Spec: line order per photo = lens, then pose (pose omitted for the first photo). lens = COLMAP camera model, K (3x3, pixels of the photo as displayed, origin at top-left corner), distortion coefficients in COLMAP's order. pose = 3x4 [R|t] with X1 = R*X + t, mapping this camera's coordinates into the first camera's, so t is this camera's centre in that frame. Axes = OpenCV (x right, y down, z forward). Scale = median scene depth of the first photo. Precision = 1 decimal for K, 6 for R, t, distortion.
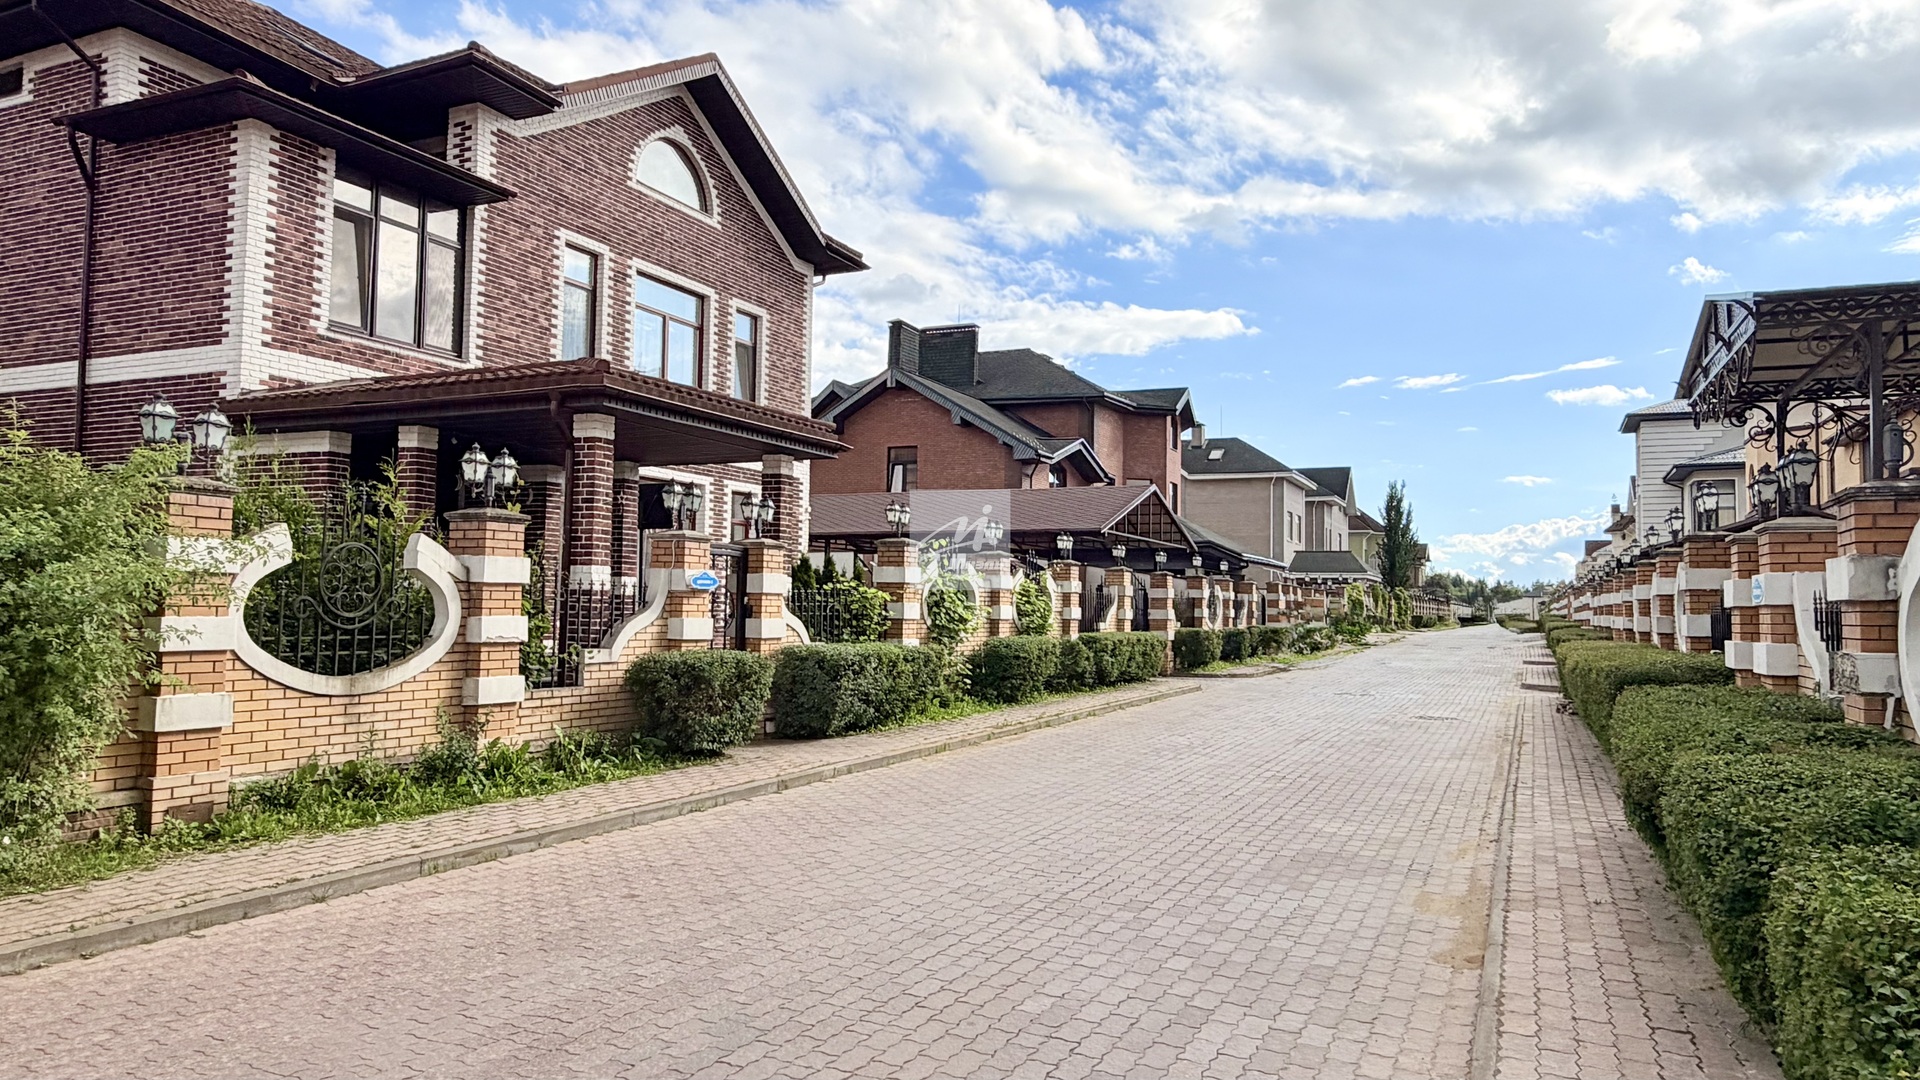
lens RADIAL K [[1248.1, 0, 960.0], [0, 1248.1, 540.0], [0, 0, 1]] dist [-0.001962, -0.000338]
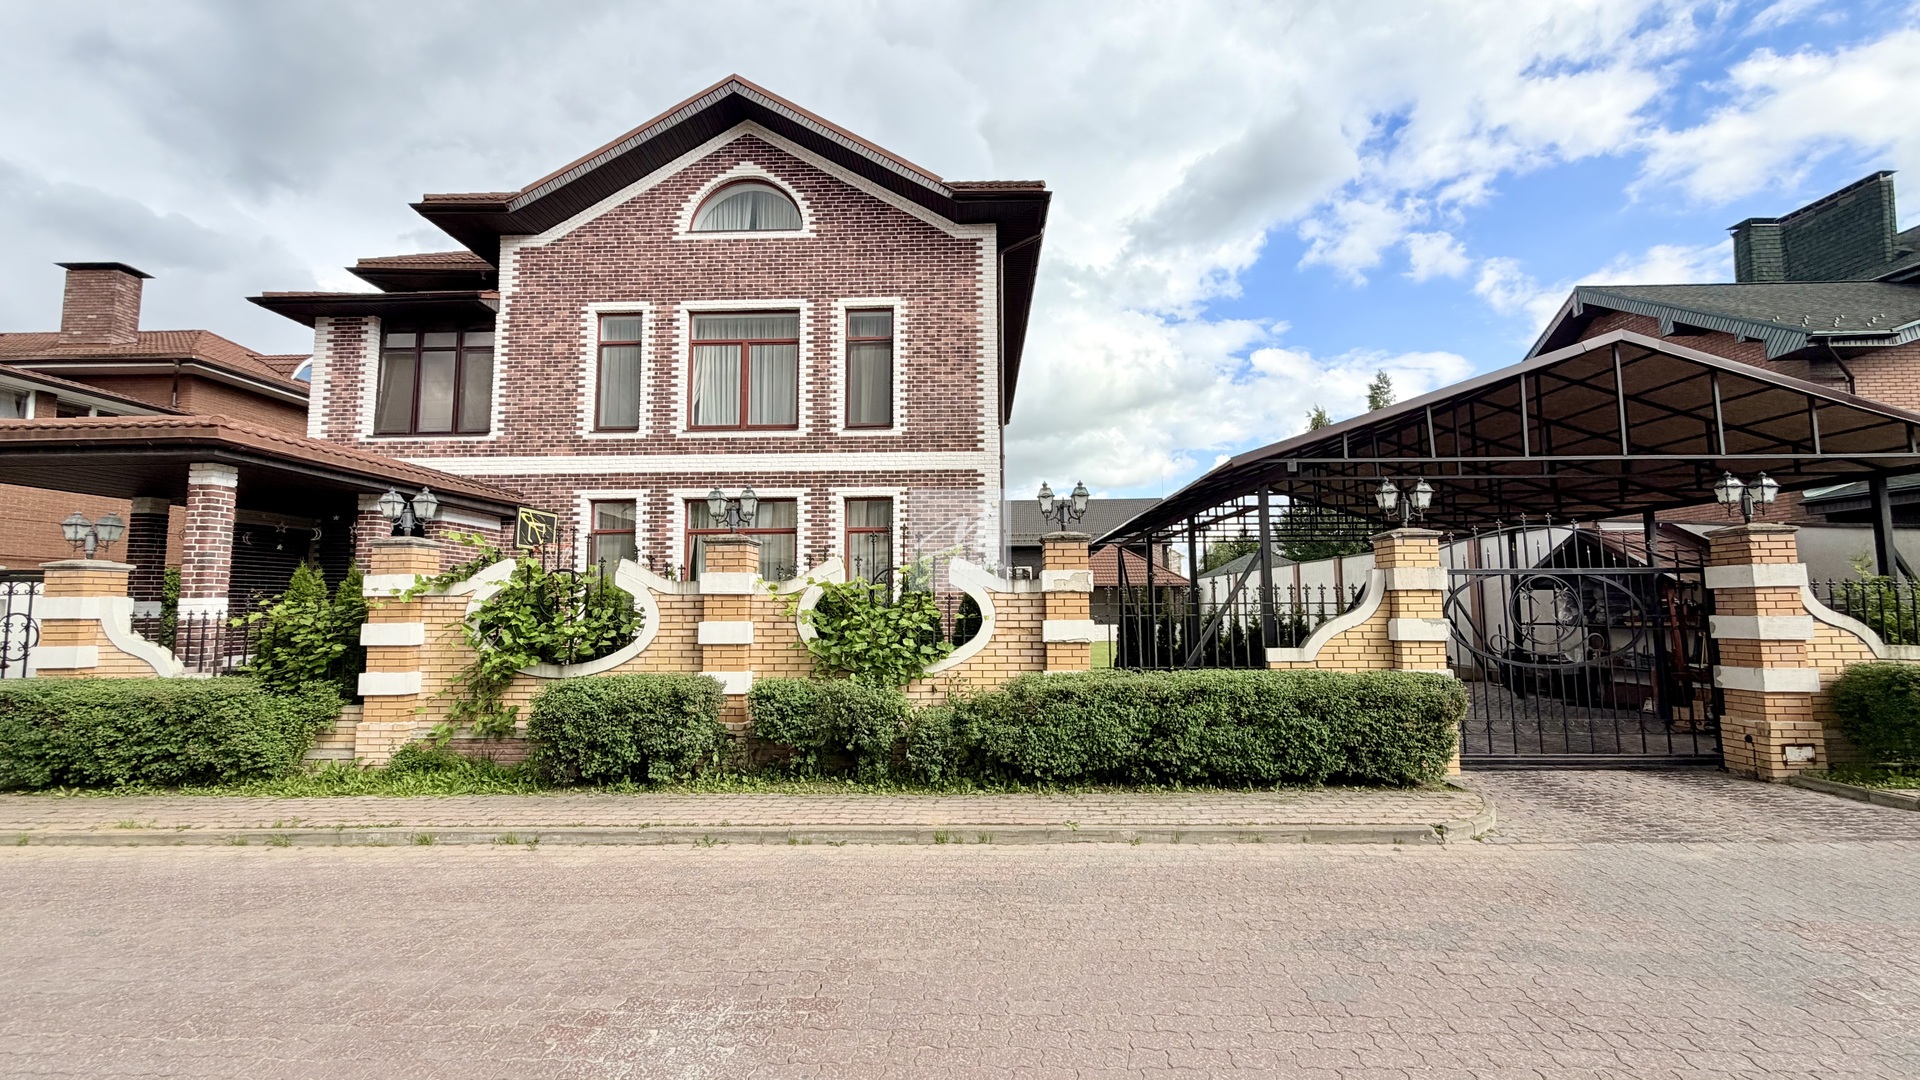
lens RADIAL K [[793.8, 0, 948.5], [0, 793.8, 534.6], [0, 0, 1]] dist [-0.001941, -0.000112]
pose [[0.384617, -0.104886, -0.917098, 0.401981], [0.063164, 0.994185, -0.087213, 0.046195], [0.920912, -0.024384, 0.389006, 0.857096]]
